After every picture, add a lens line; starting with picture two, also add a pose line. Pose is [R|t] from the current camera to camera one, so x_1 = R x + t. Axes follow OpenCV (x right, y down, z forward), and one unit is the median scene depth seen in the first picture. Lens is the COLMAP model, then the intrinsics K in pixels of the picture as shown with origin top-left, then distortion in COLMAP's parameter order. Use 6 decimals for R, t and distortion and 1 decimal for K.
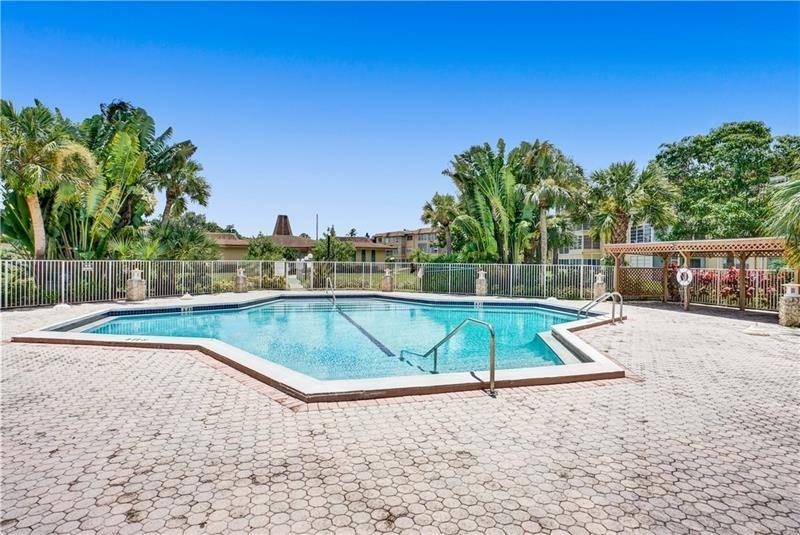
lens RADIAL K [[420.1, 0, 399.3], [0, 420.1, 264.9], [0, 0, 1]] dist [-0.013440, 0.003283]
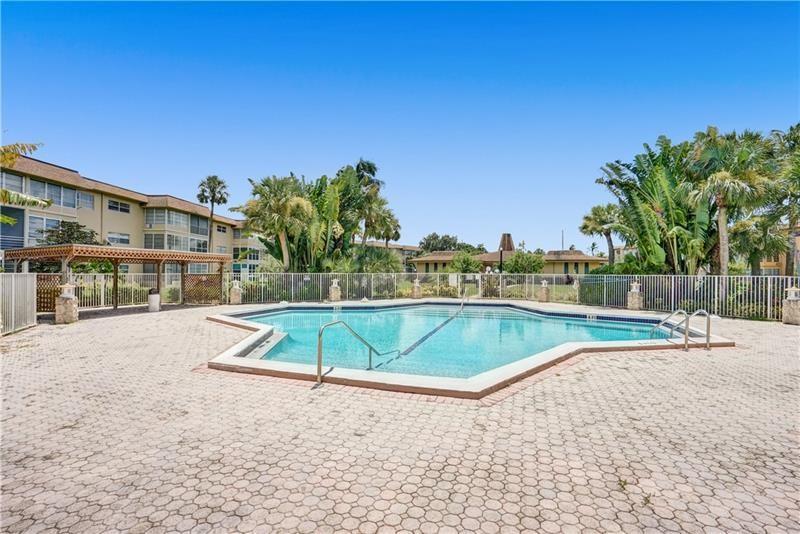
lens RADIAL K [[369.6, 0, 400.8], [0, 369.6, 266.5], [0, 0, 1]] dist [-0.038035, 0.000688]
pose [[0.835870, -0.014823, -0.548728, 0.215221], [-0.001312, 0.999579, -0.029000, 0.002827], [0.548927, 0.024960, 0.835498, 0.064723]]
